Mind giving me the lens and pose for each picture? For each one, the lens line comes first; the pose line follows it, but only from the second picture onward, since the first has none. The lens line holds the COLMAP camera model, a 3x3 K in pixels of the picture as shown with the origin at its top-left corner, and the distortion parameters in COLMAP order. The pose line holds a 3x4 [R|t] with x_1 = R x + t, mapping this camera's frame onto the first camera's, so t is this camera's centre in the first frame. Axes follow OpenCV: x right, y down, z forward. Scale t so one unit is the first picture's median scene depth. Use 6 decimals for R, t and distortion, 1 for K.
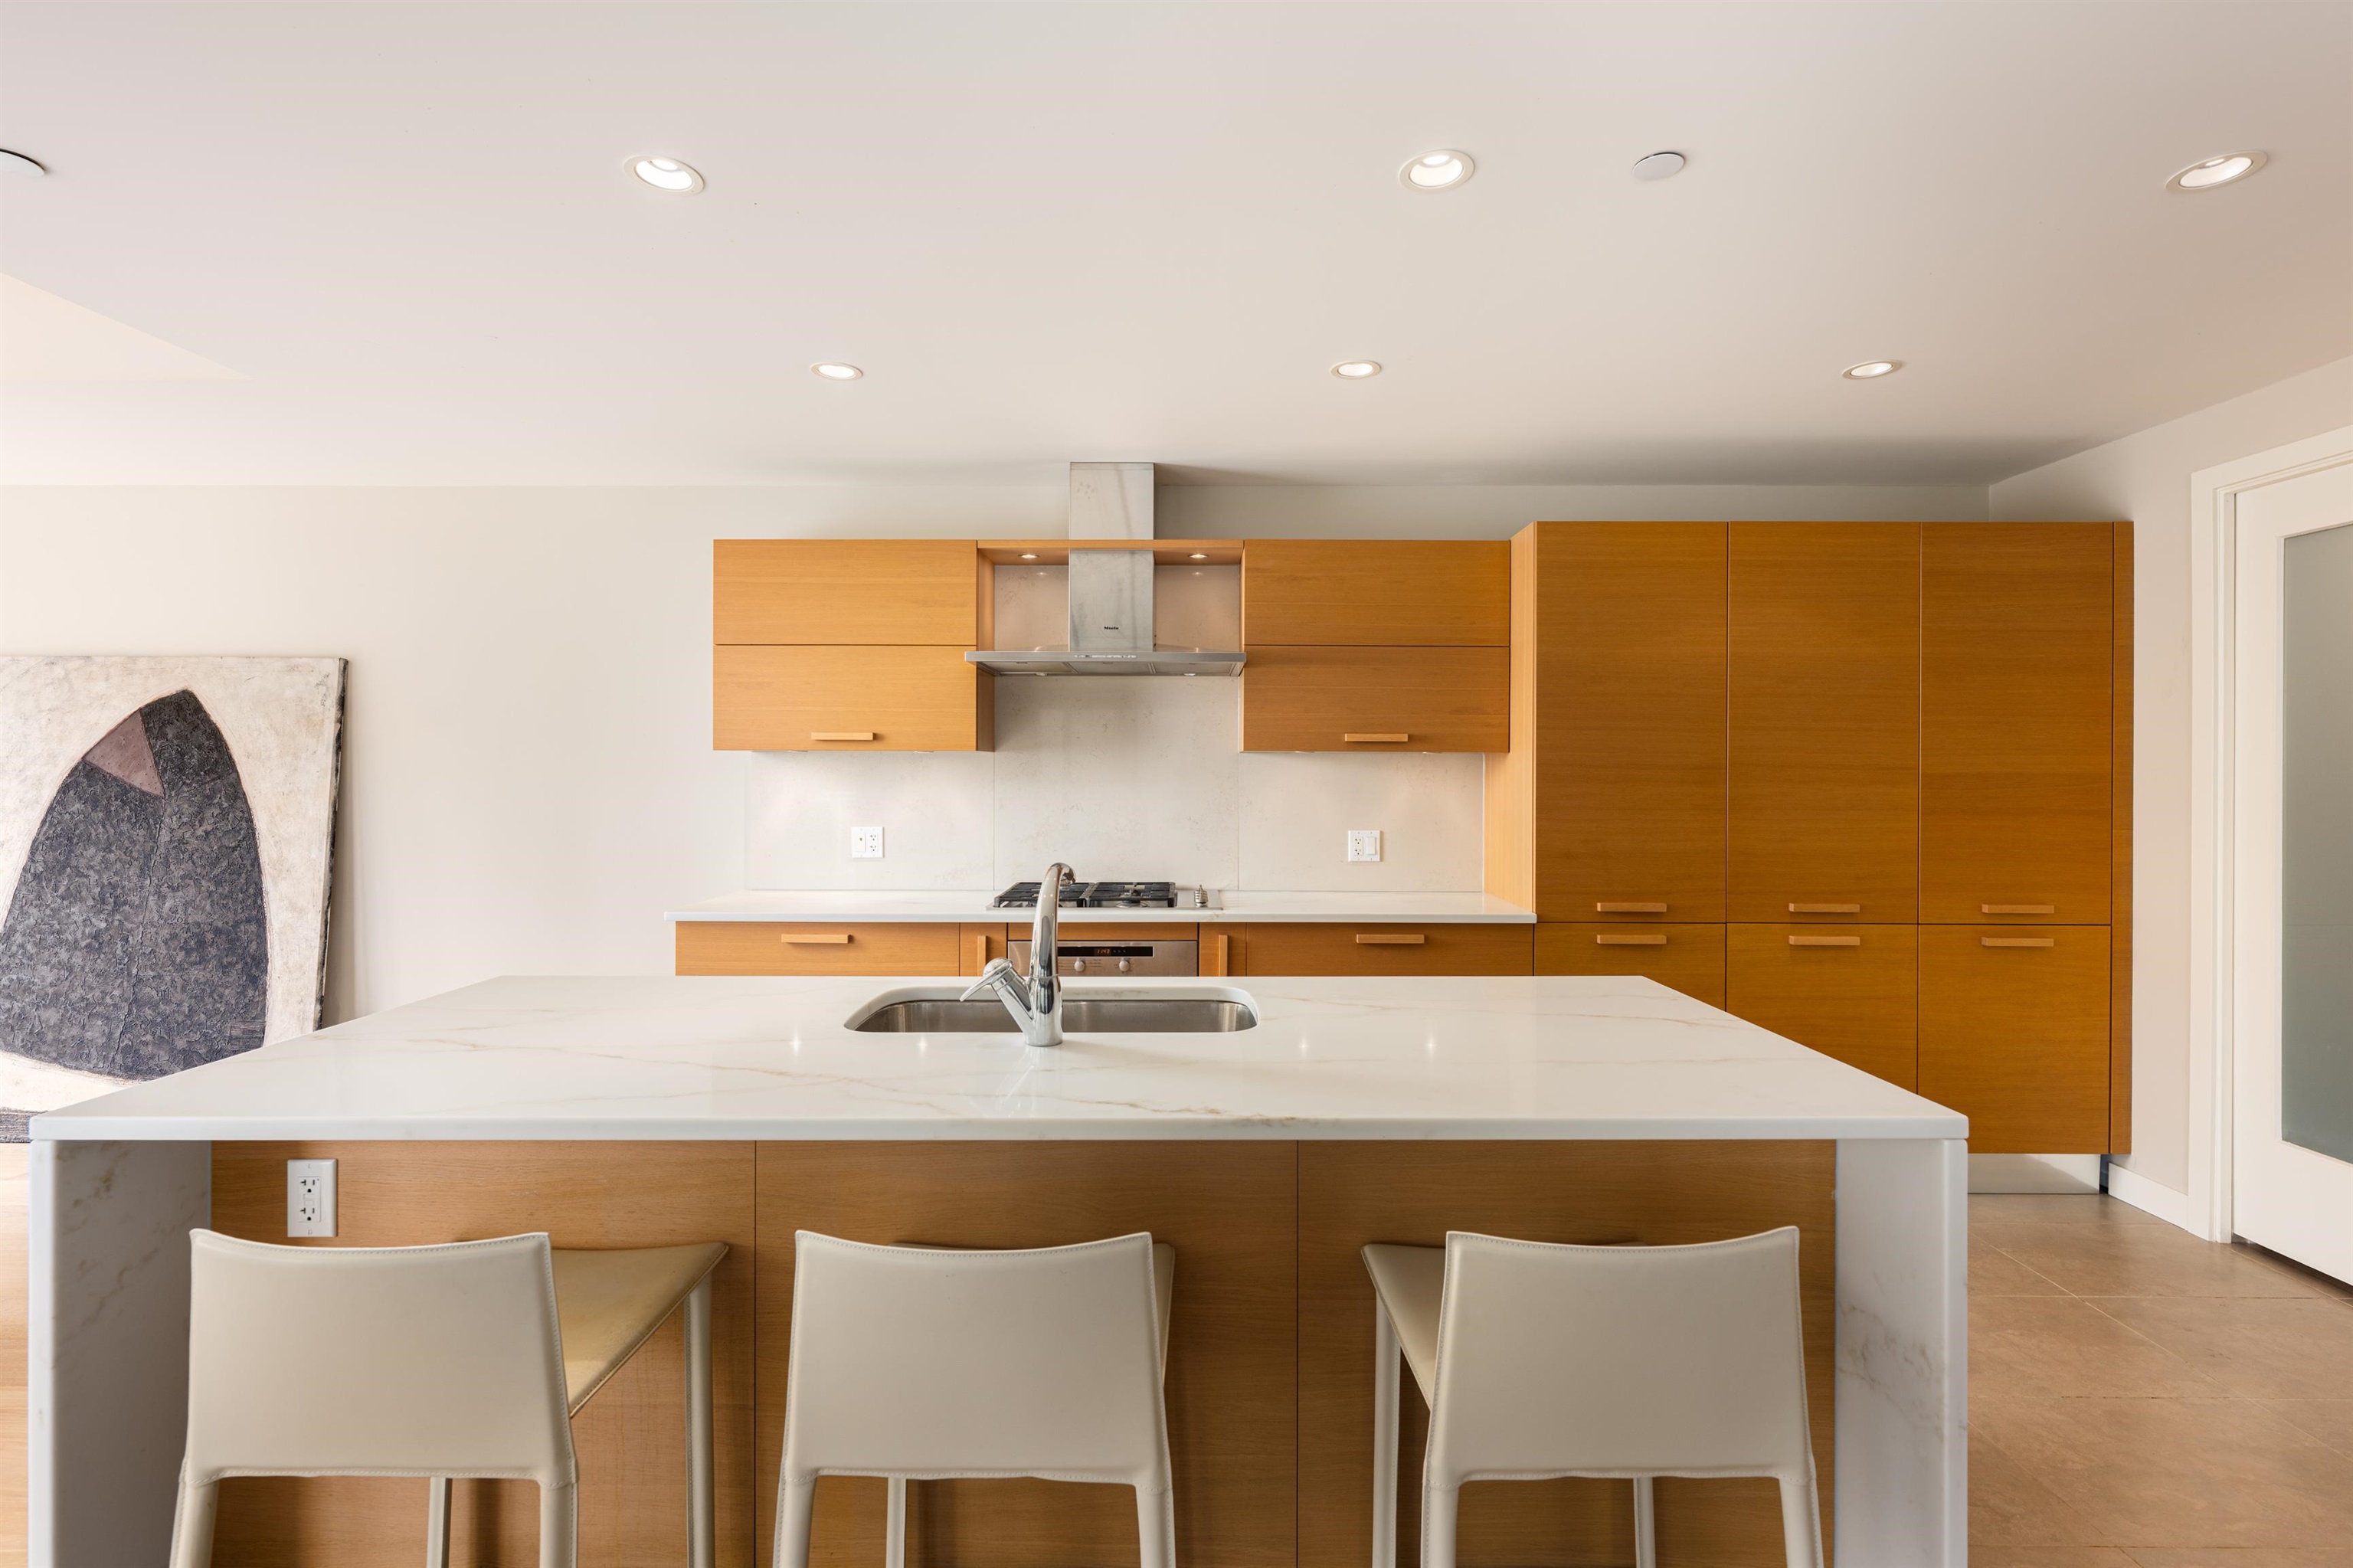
lens RADIAL K [[1076.4, 0, 1175.7], [0, 1076.4, 759.5], [0, 0, 1]] dist [-0.009456, 0.001428]
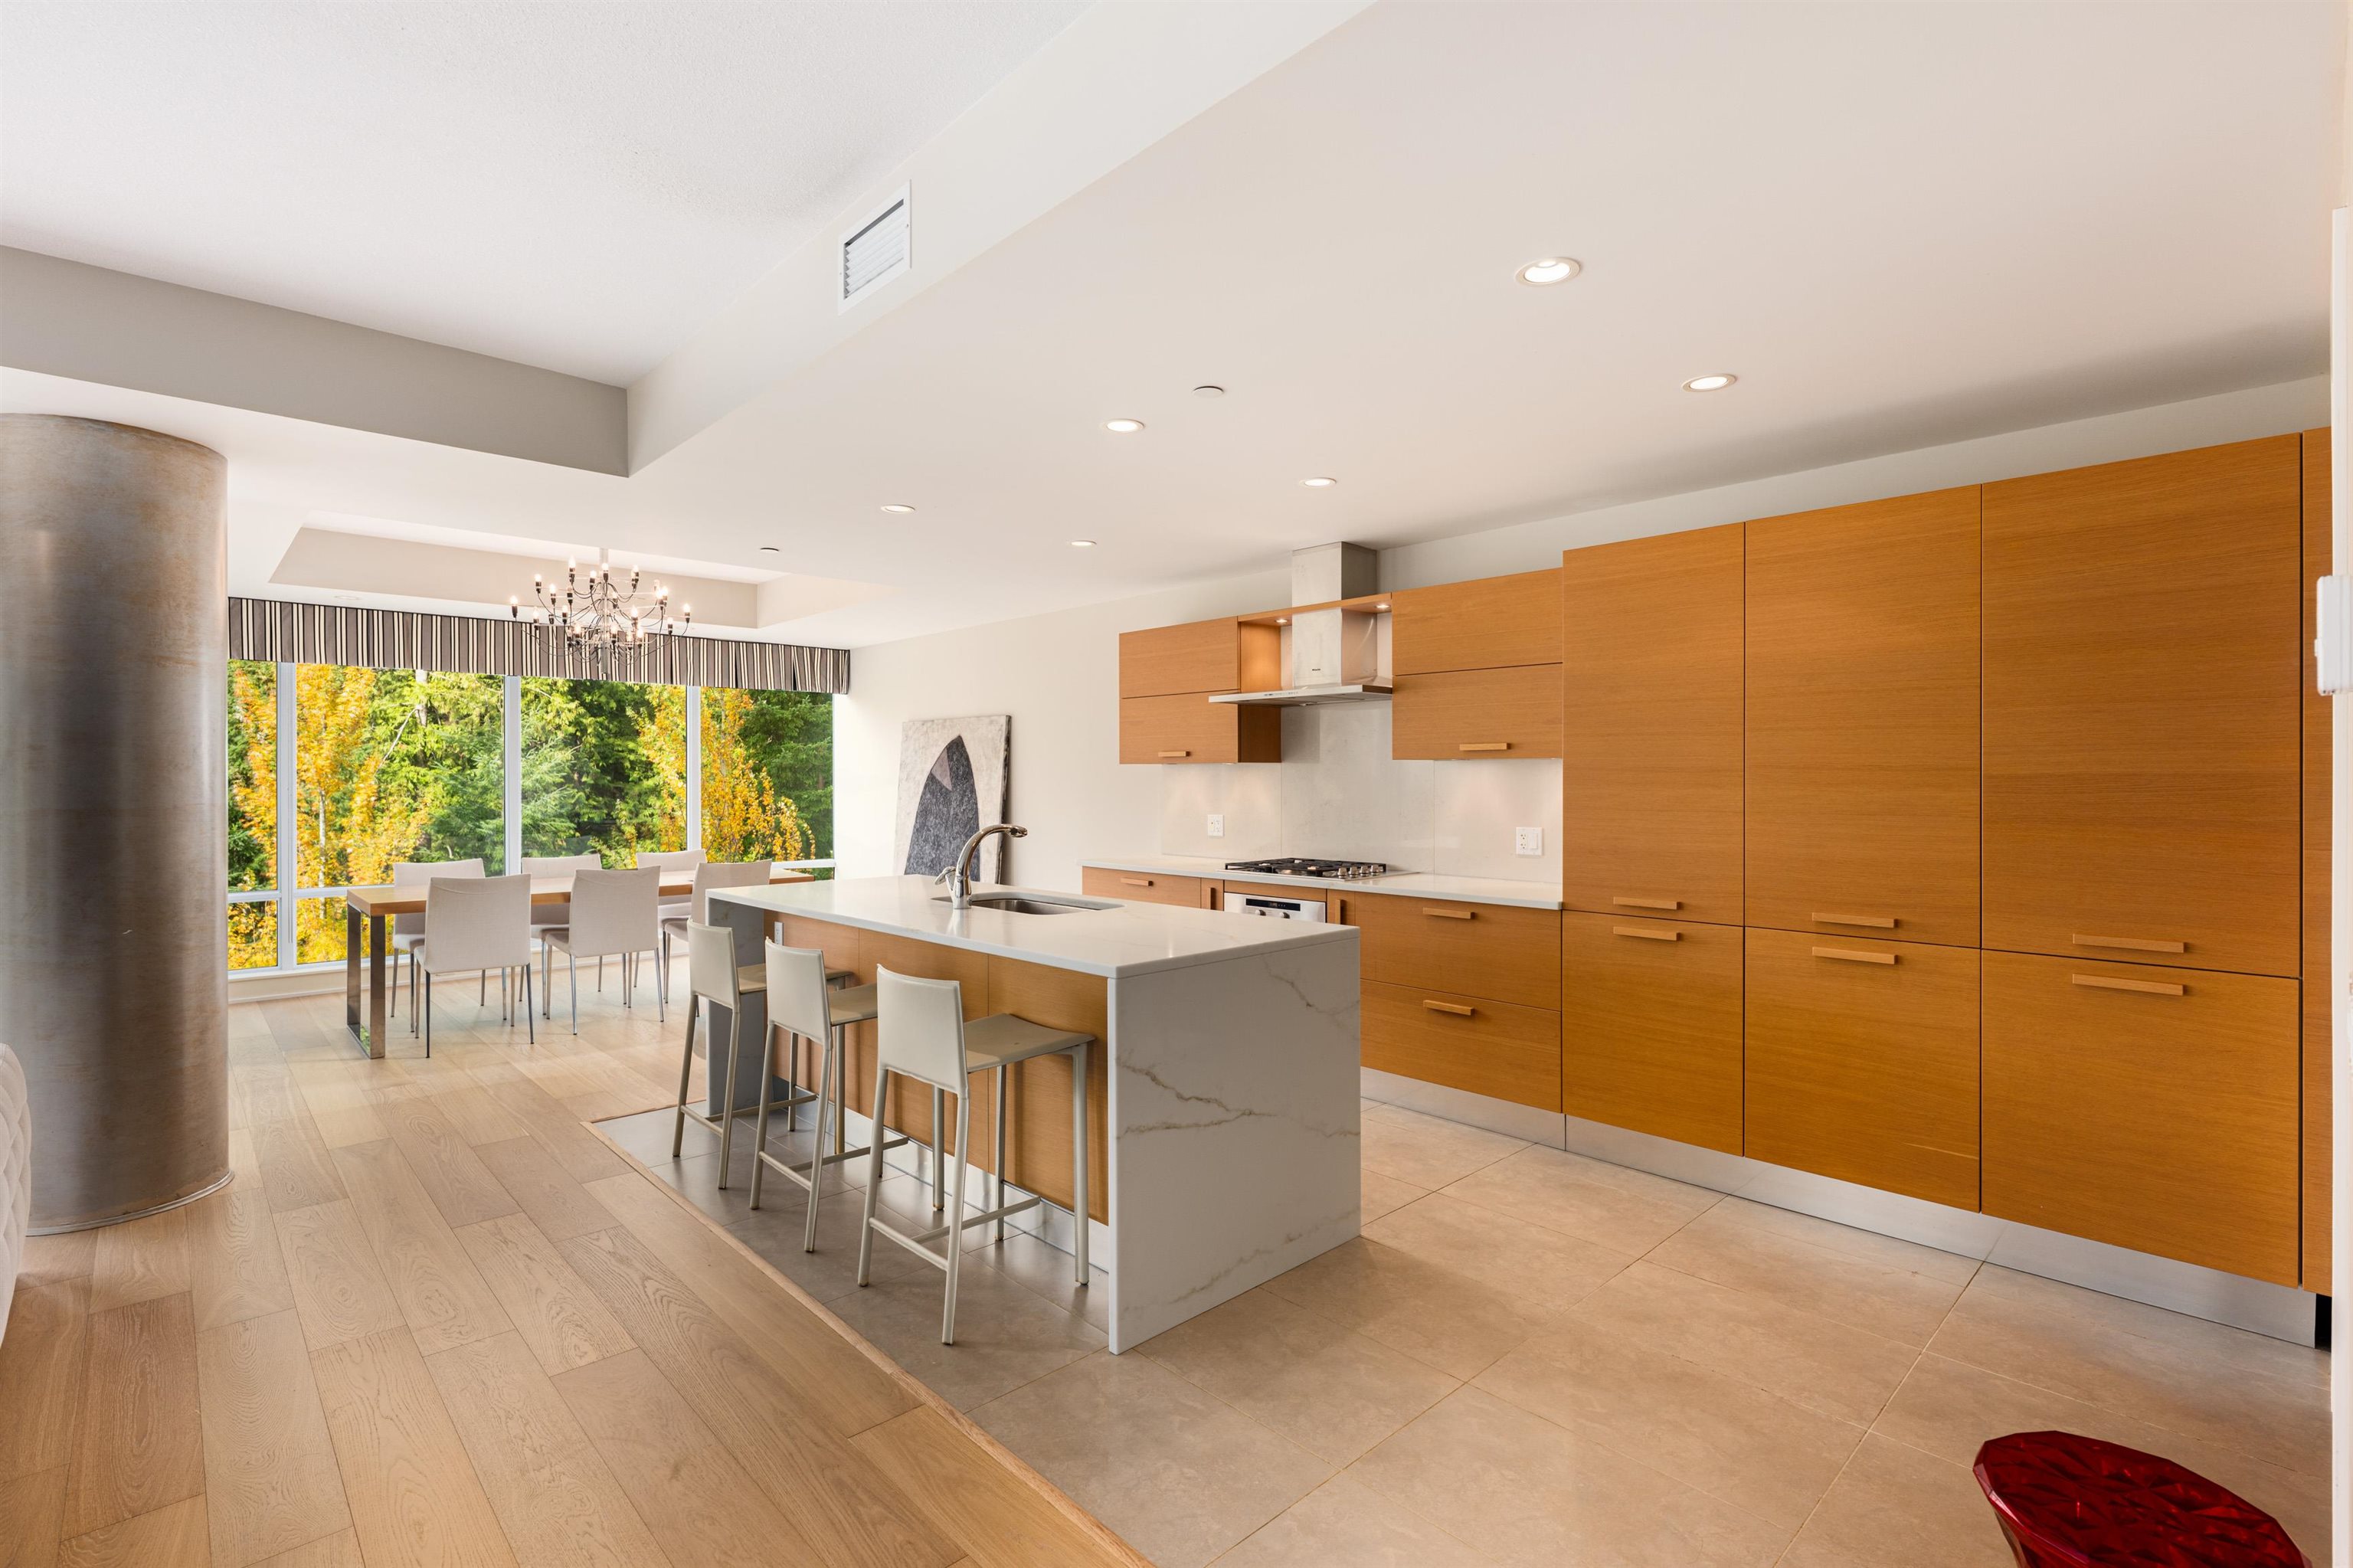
lens RADIAL K [[1076.4, 0, 1180.0], [0, 1076.4, 789.5], [0, 0, 1]] dist [-0.009456, 0.001428]
pose [[0.693380, 0.005190, -0.720553, 0.748943], [0.010266, 0.999801, 0.017080, 0.002966], [0.720499, -0.019240, 0.693189, -0.054019]]
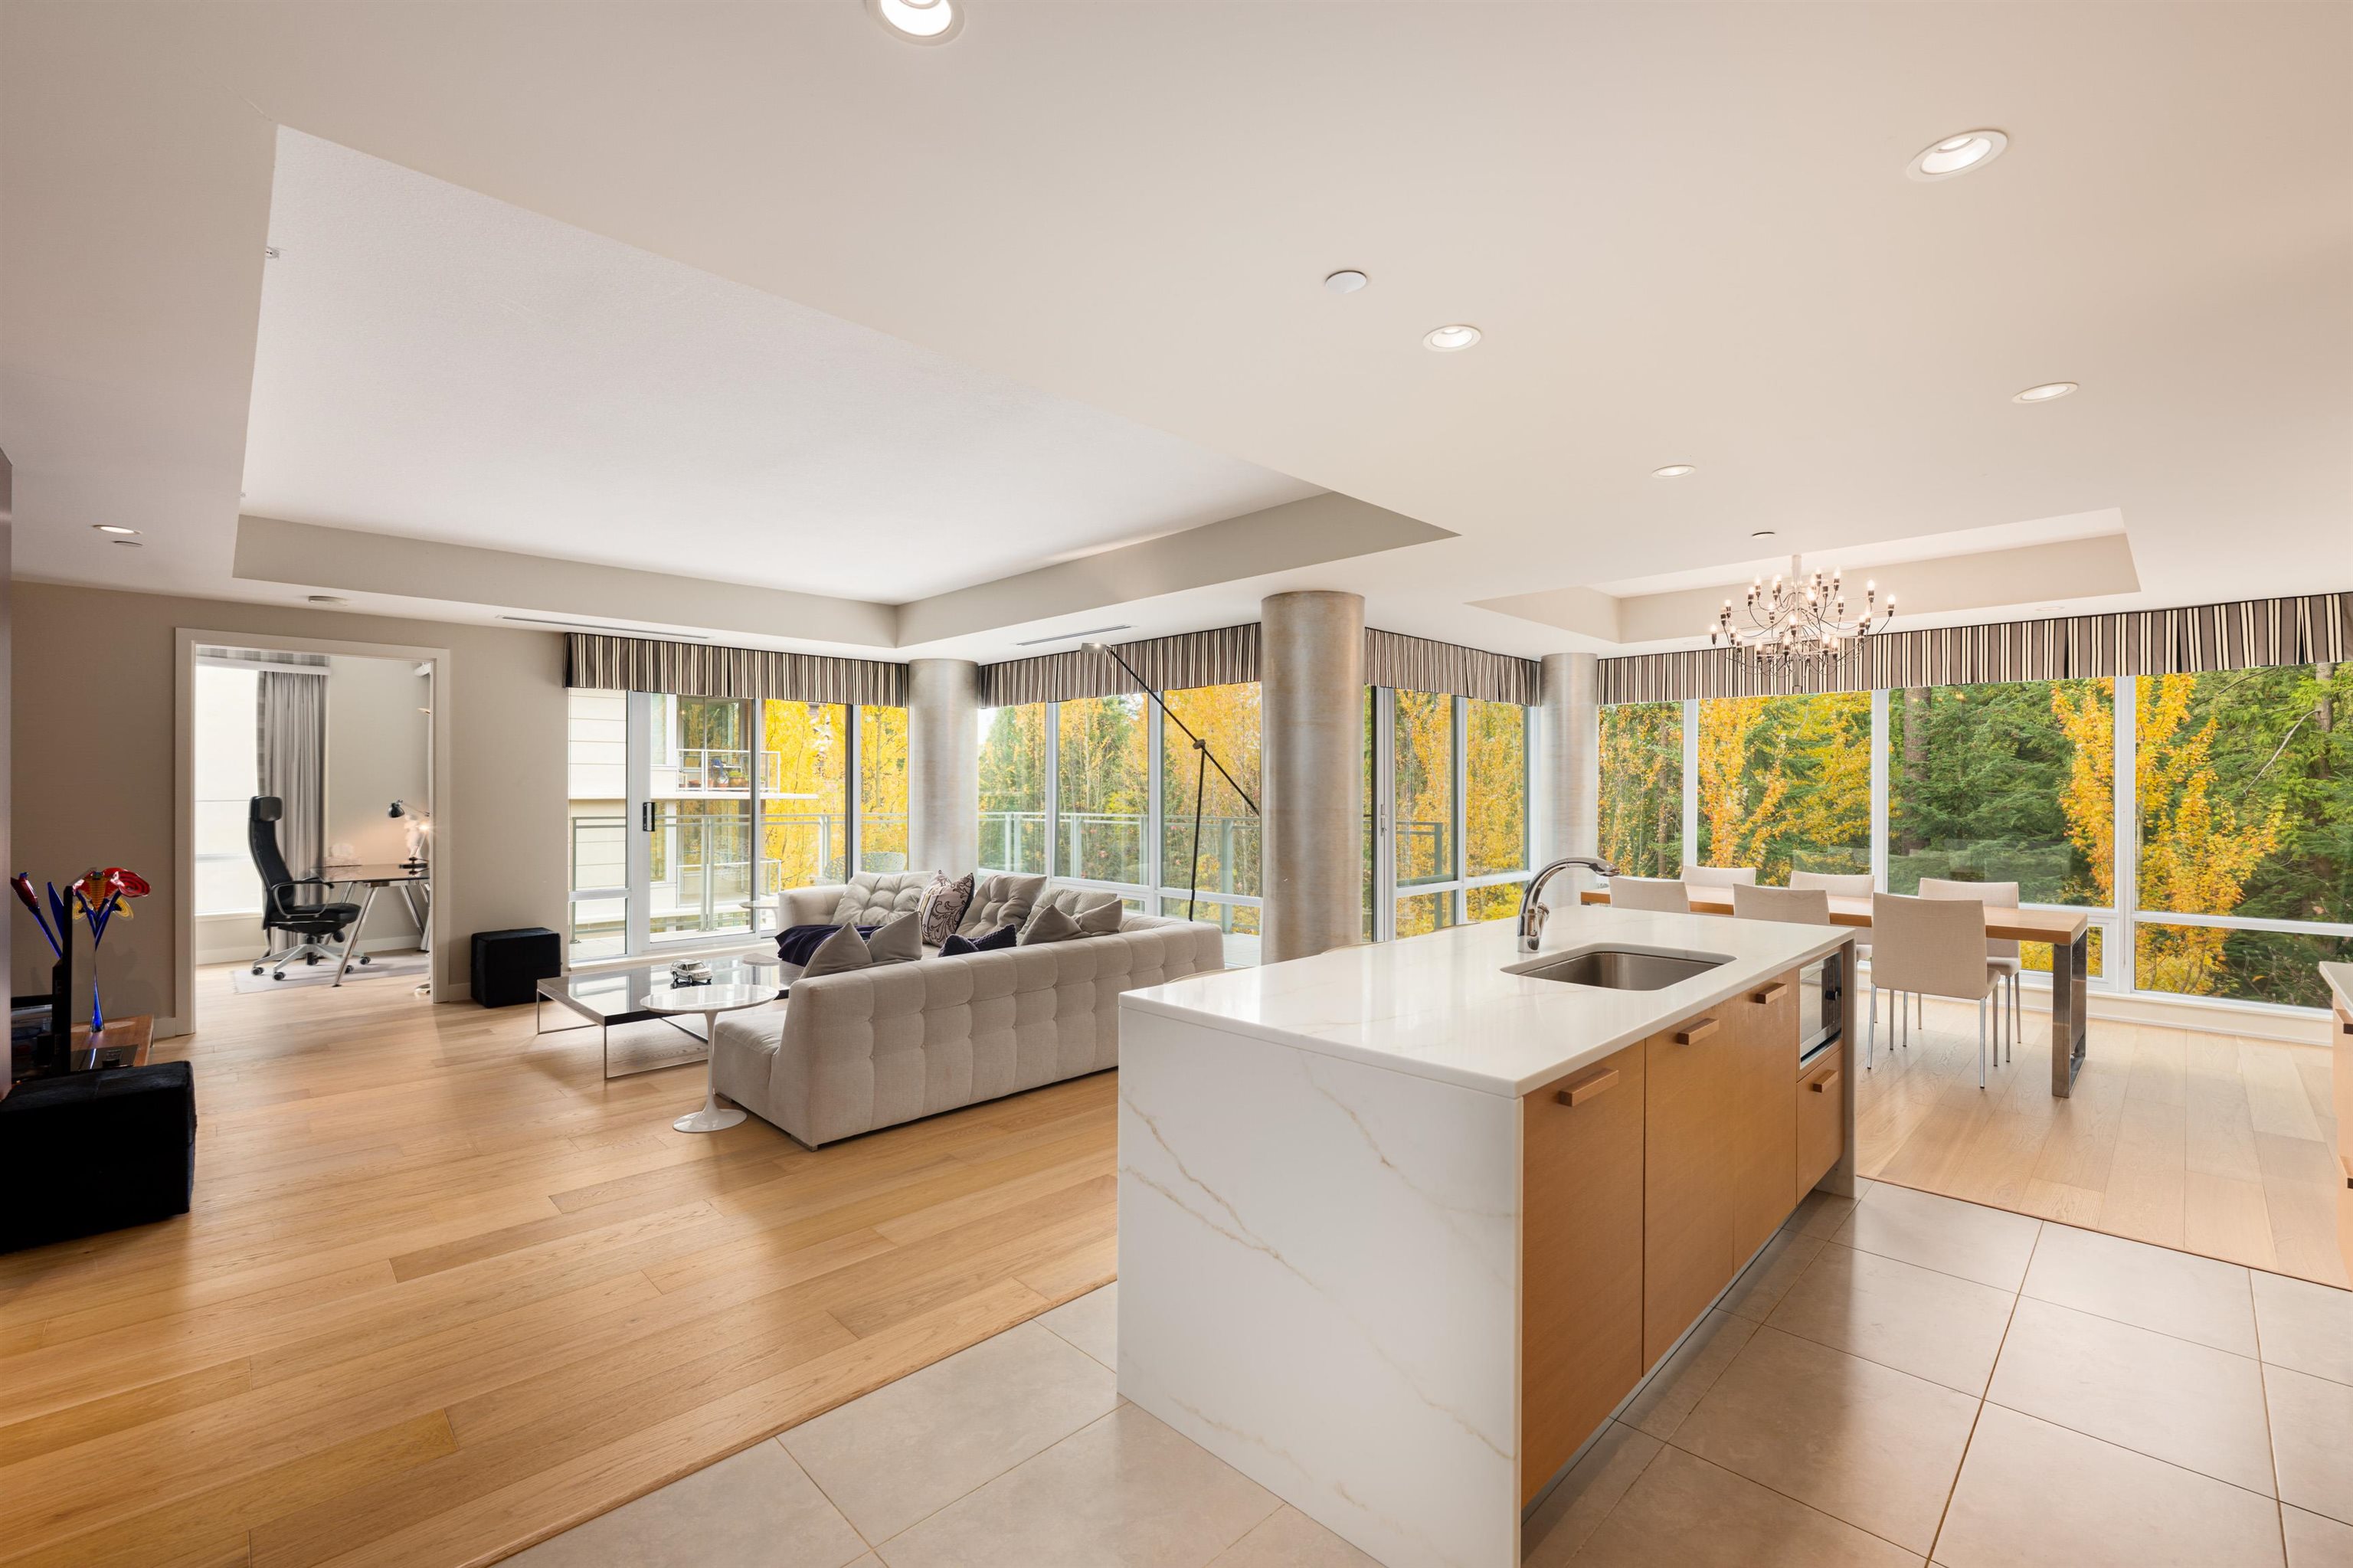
lens RADIAL K [[976.2, 0, 1173.4], [0, 976.2, 792.1], [0, 0, 1]] dist [-0.000688, -0.000149]
pose [[-0.710972, -0.001170, -0.703219, 0.639748], [0.005108, 0.999964, -0.006828, 0.006716], [0.703202, -0.008447, -0.710940, 0.768046]]
